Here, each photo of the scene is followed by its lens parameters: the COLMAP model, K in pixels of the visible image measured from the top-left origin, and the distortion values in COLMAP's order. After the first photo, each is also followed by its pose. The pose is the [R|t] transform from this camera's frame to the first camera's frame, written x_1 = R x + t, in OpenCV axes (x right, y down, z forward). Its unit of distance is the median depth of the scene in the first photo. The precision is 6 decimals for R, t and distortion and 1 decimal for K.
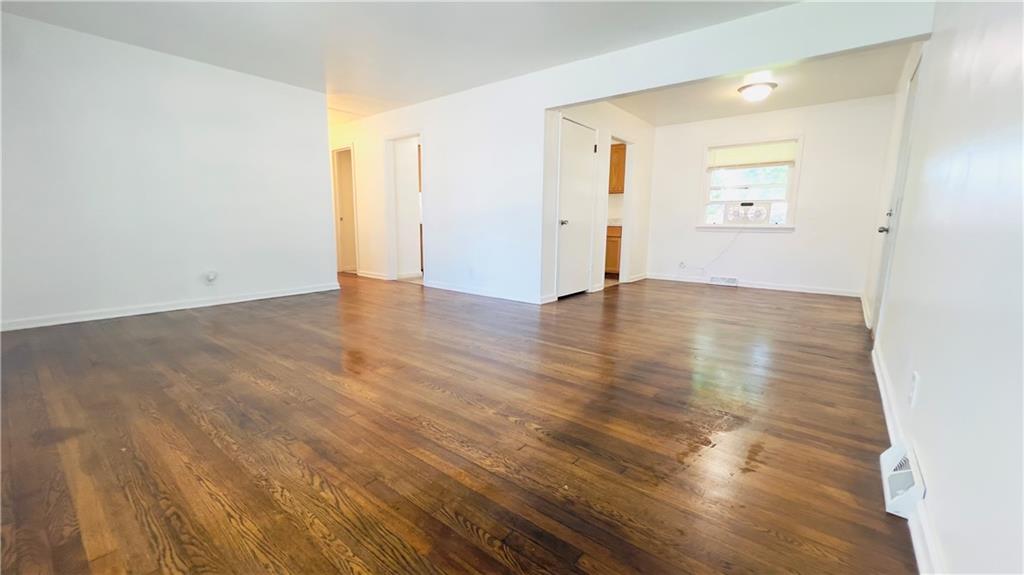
lens RADIAL K [[407.1, 0, 511.9], [0, 407.1, 290.9], [0, 0, 1]] dist [0.000405, -0.000059]
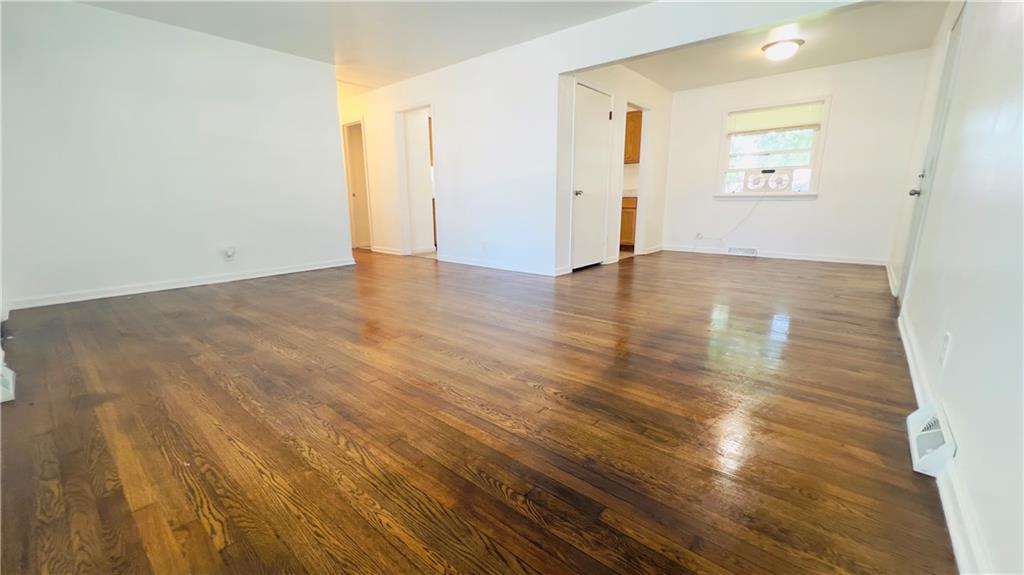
lens RADIAL K [[407.1, 0, 512.1], [0, 407.1, 289.7], [0, 0, 1]] dist [0.000405, -0.000059]
pose [[0.999486, -0.010274, -0.030383, -0.010807], [0.011918, 0.998446, 0.054444, 0.023743], [0.029777, -0.054778, 0.998054, 0.006350]]
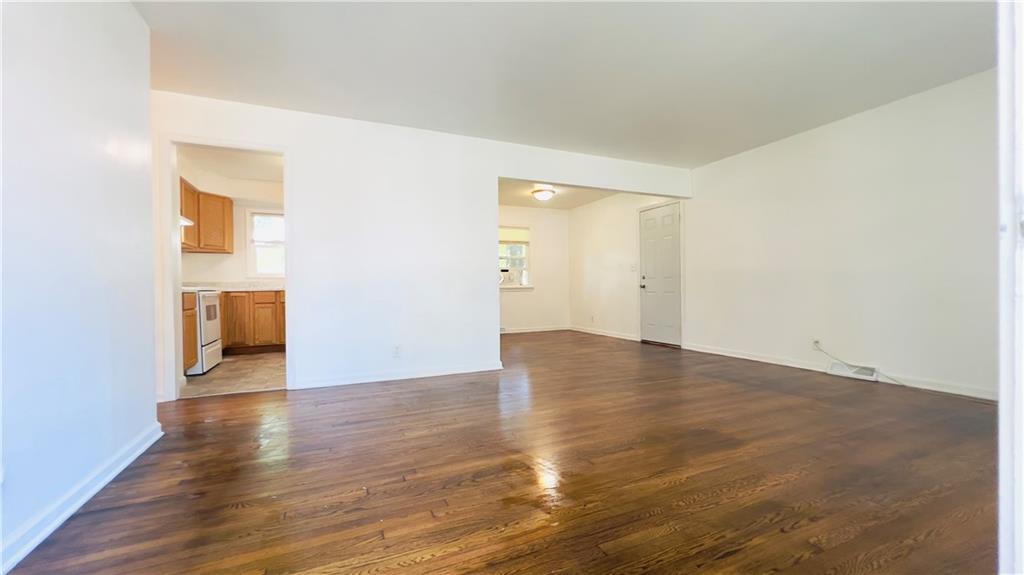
lens RADIAL K [[407.1, 0, 509.6], [0, 407.1, 289.4], [0, 0, 1]] dist [0.000405, -0.000059]
pose [[0.459889, -0.019611, 0.887760, -1.708137], [0.160547, 0.985116, -0.061407, -0.197593], [-0.873342, 0.170767, 0.456193, 1.127556]]
